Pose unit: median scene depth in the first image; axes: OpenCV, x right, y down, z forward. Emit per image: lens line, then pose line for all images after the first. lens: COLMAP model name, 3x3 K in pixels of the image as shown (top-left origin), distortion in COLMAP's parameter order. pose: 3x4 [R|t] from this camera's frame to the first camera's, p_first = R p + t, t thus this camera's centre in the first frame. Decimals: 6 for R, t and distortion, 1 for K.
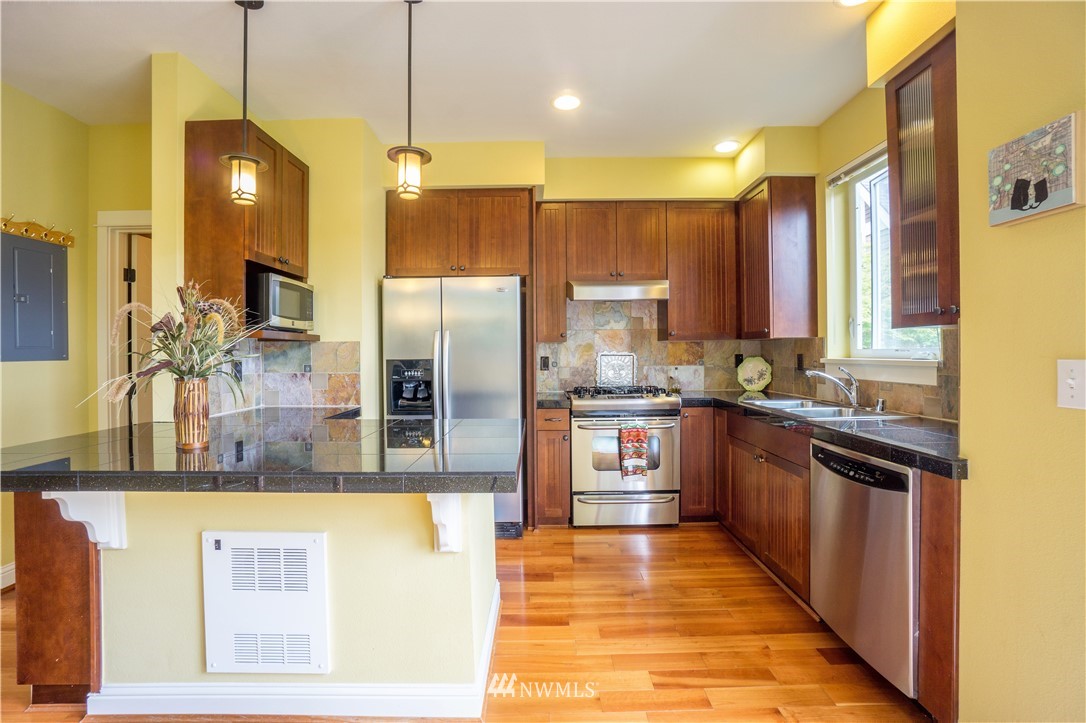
lens RADIAL K [[482.3, 0, 541.0], [0, 482.3, 354.4], [0, 0, 1]] dist [-0.066685, 0.025132]
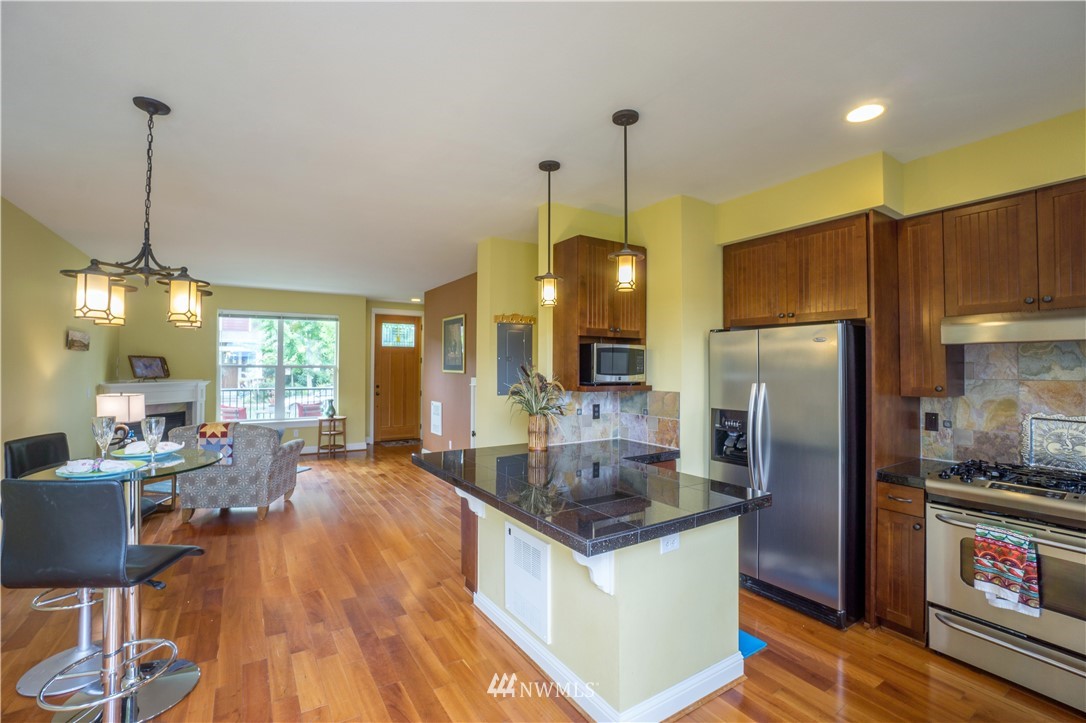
lens RADIAL K [[482.3, 0, 541.0], [0, 482.3, 354.4], [0, 0, 1]] dist [-0.066685, 0.025132]
pose [[0.541824, -0.010649, -0.840424, 0.348240], [-0.012487, 0.999707, -0.020718, -0.077068], [0.840399, 0.021719, 0.541533, 0.089127]]
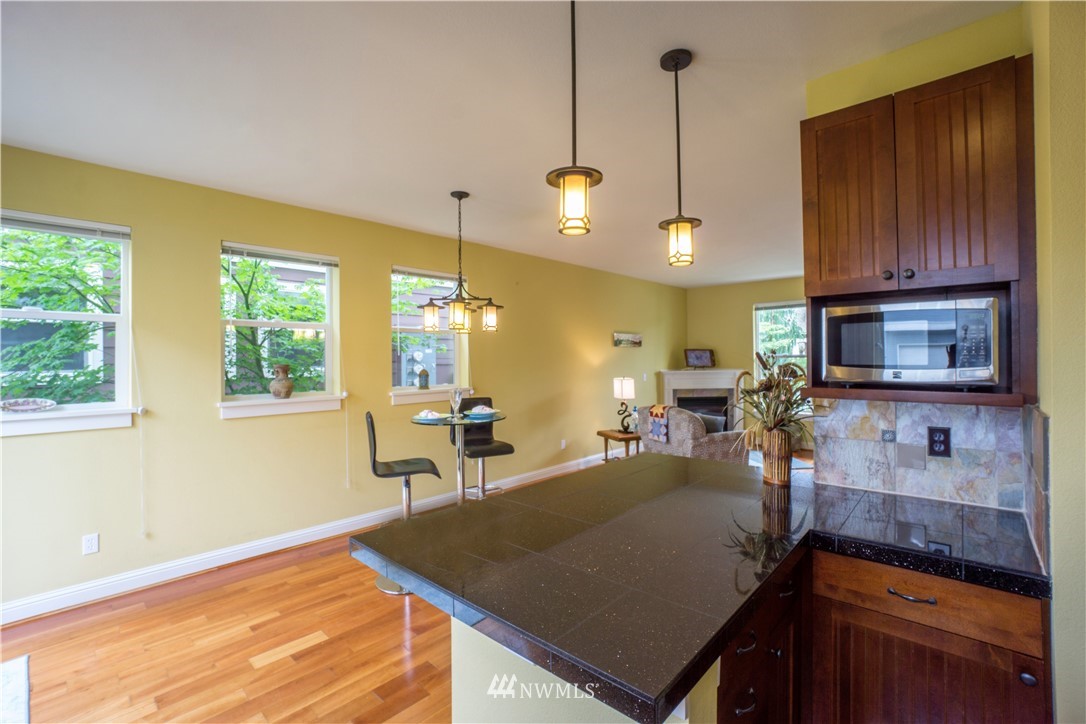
lens RADIAL K [[482.3, 0, 541.0], [0, 482.3, 354.9], [0, 0, 1]] dist [-0.066685, 0.025132]
pose [[-0.675298, 0.009312, -0.737486, 0.182499], [0.011102, 0.999935, 0.002461, -0.075309], [0.737461, -0.006526, -0.675358, 0.819911]]
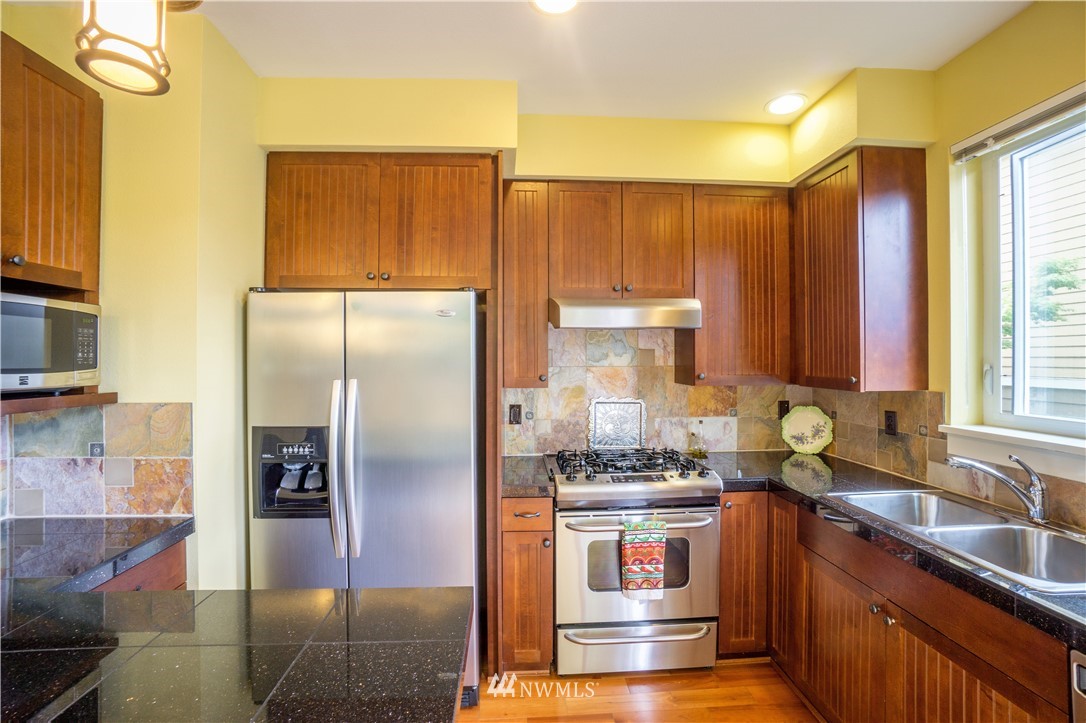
lens RADIAL K [[482.5, 0, 545.1], [0, 482.5, 357.4], [0, 0, 1]] dist [-0.069011, 0.025979]
pose [[0.997843, 0.007148, 0.065250, 0.005621], [-0.006663, 0.999949, -0.007645, -0.069173], [-0.065301, 0.007194, 0.997840, 0.357652]]
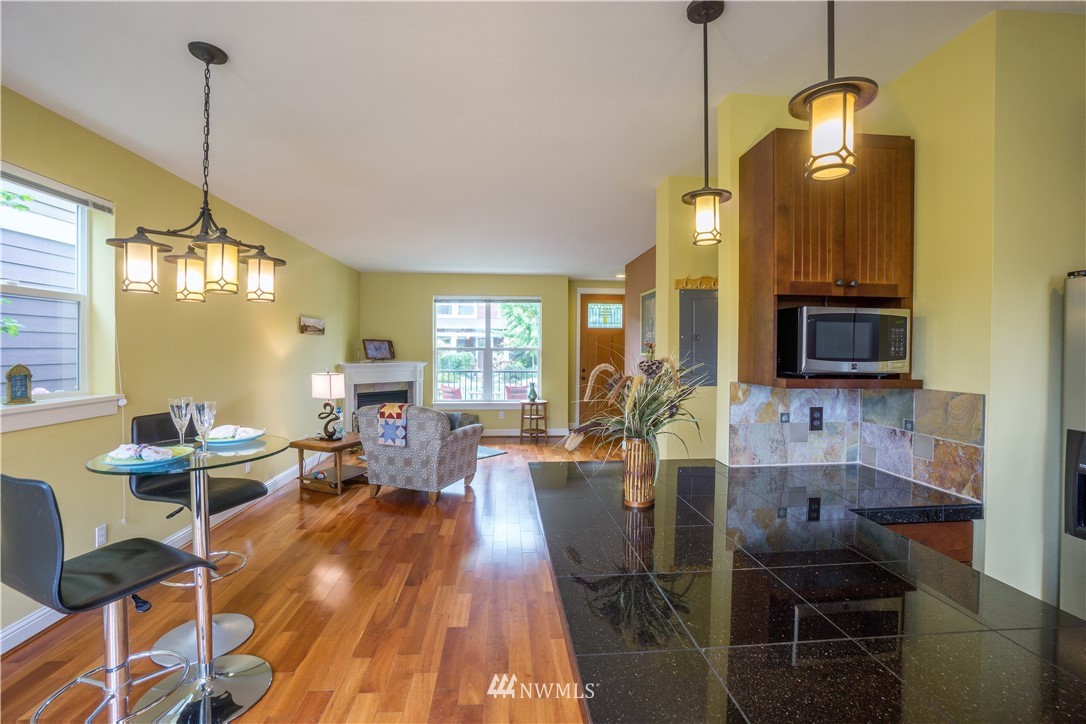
lens RADIAL K [[482.3, 0, 541.0], [0, 482.3, 354.9], [0, 0, 1]] dist [-0.066685, 0.025132]
pose [[0.080347, 0.019763, -0.996571, 0.132272], [-0.012017, 0.999750, 0.018857, -0.070180], [0.996694, 0.010461, 0.080565, 0.345348]]
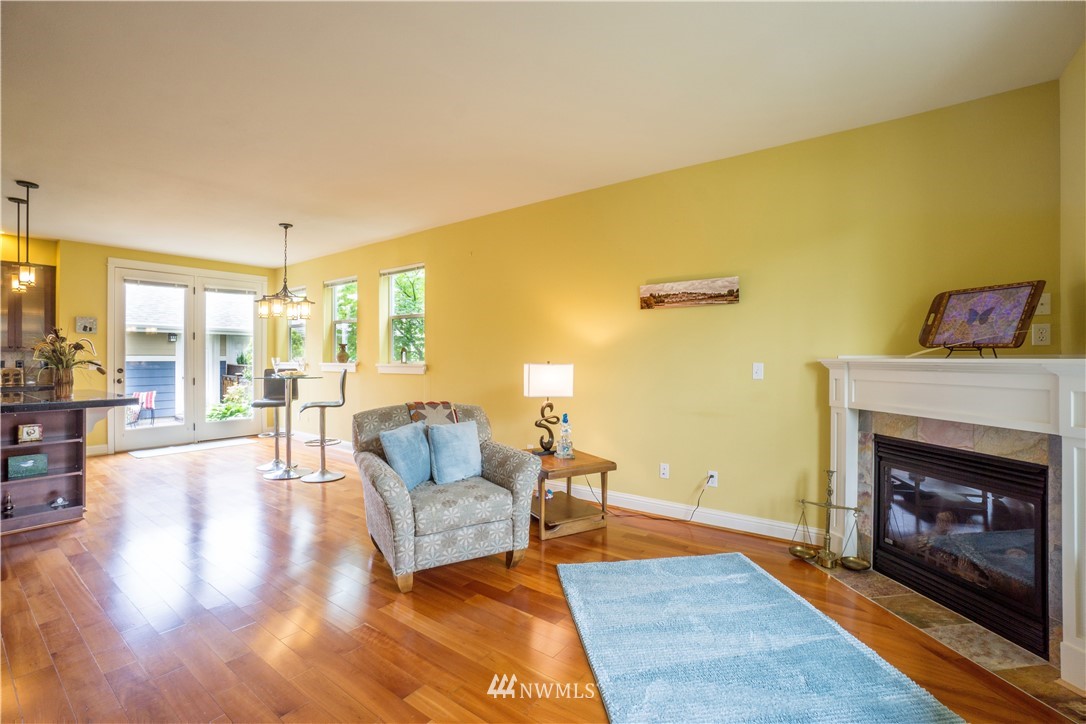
lens RADIAL K [[482.3, 0, 541.0], [0, 482.3, 354.9], [0, 0, 1]] dist [-0.066685, 0.025132]
pose [[-0.813443, 0.010111, 0.581556, -2.026754], [0.005895, 0.999941, -0.009141, 0.013762], [-0.581614, -0.004007, -0.813455, 0.716093]]
